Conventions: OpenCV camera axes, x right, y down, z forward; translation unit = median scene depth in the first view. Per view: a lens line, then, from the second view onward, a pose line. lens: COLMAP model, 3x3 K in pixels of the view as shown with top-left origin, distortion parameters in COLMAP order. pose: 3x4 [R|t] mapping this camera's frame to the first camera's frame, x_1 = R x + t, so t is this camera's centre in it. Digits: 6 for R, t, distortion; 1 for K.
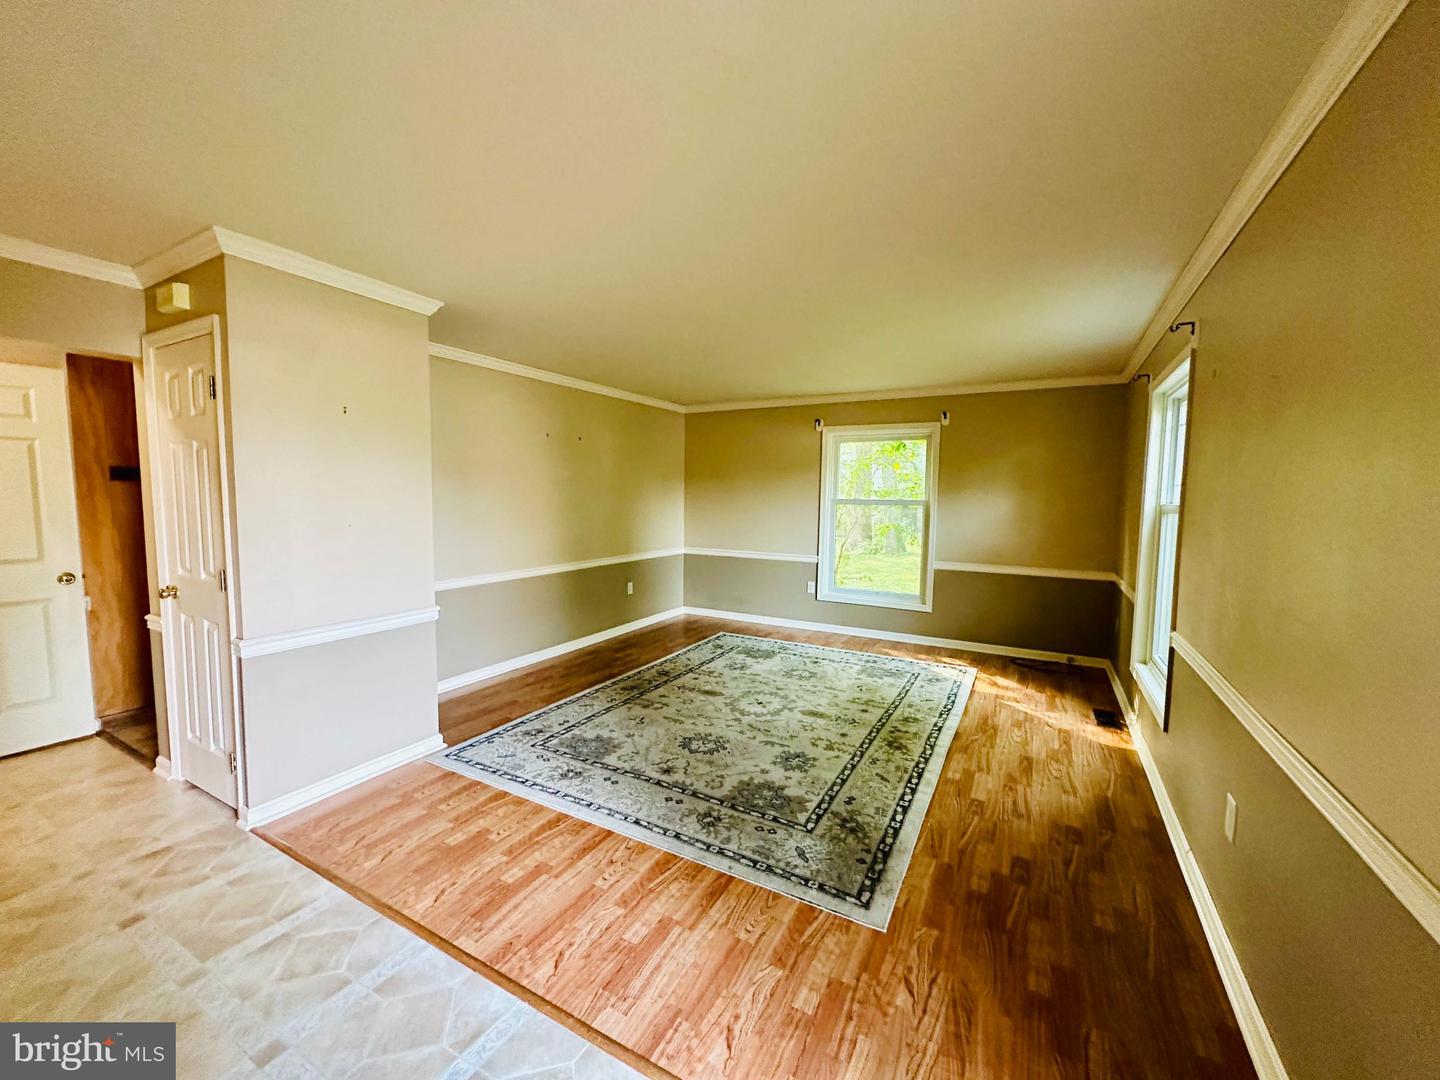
lens RADIAL K [[572.1, 0, 720.7], [0, 572.1, 542.5], [0, 0, 1]] dist [-0.003739, 0.000494]
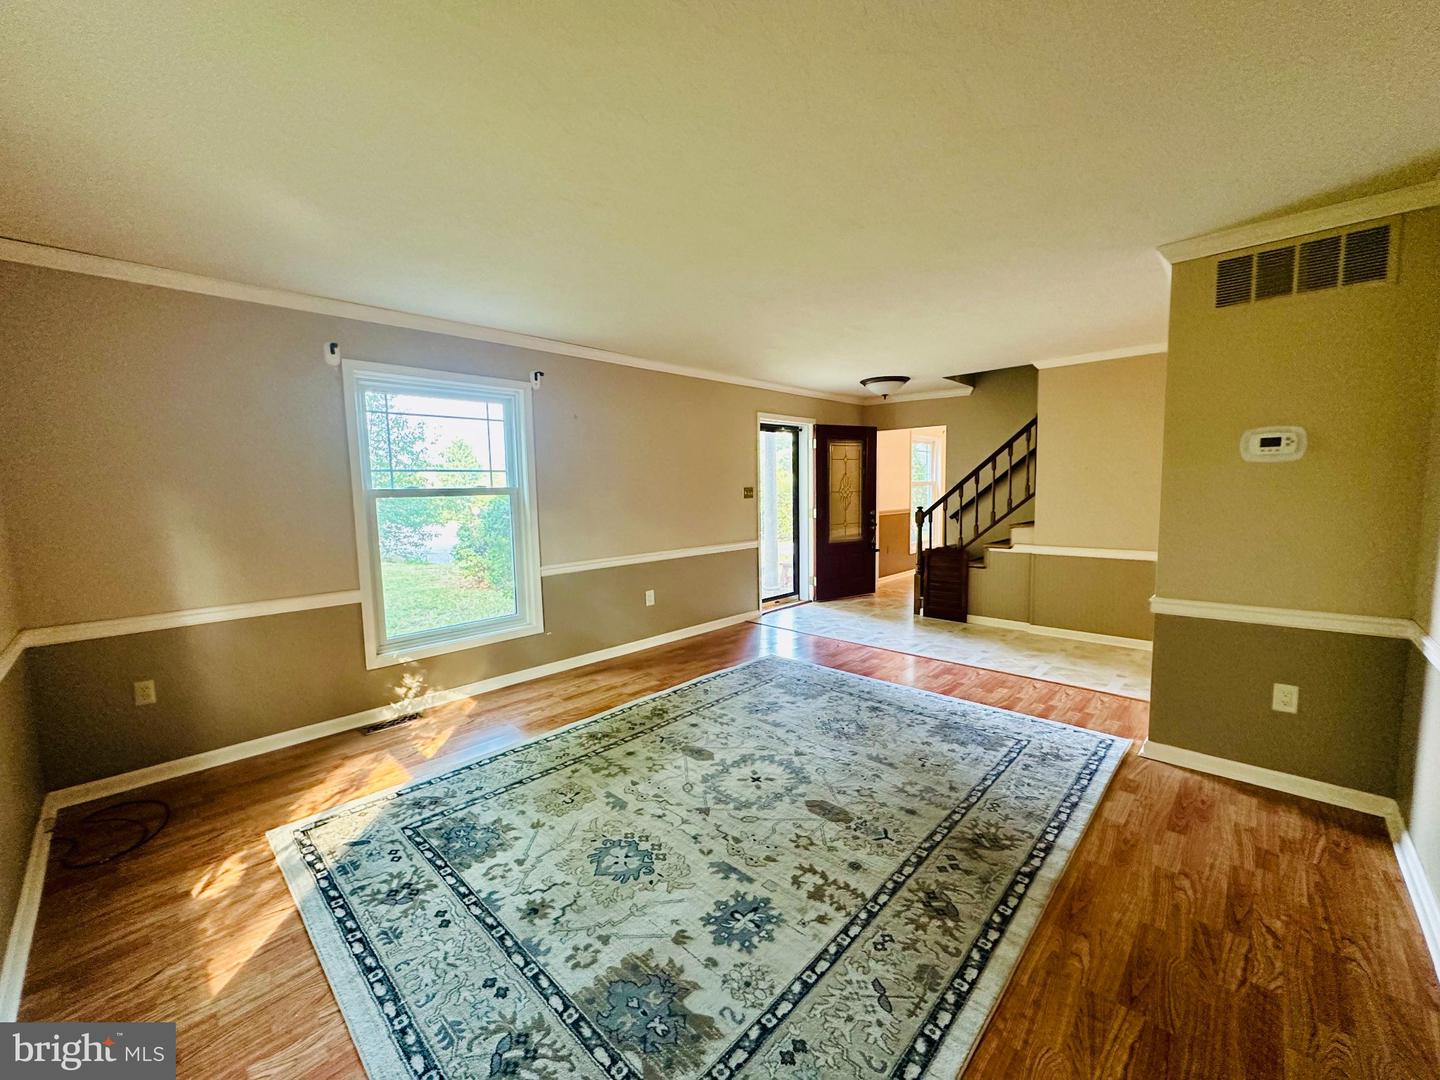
lens RADIAL K [[572.1, 0, 721.5], [0, 572.1, 539.0], [0, 0, 1]] dist [-0.003739, 0.000494]
pose [[-0.968200, -0.014045, 0.249784, -0.056920], [0.030330, 0.984469, 0.172919, -0.120112], [-0.248333, 0.174996, -0.952737, 1.597909]]
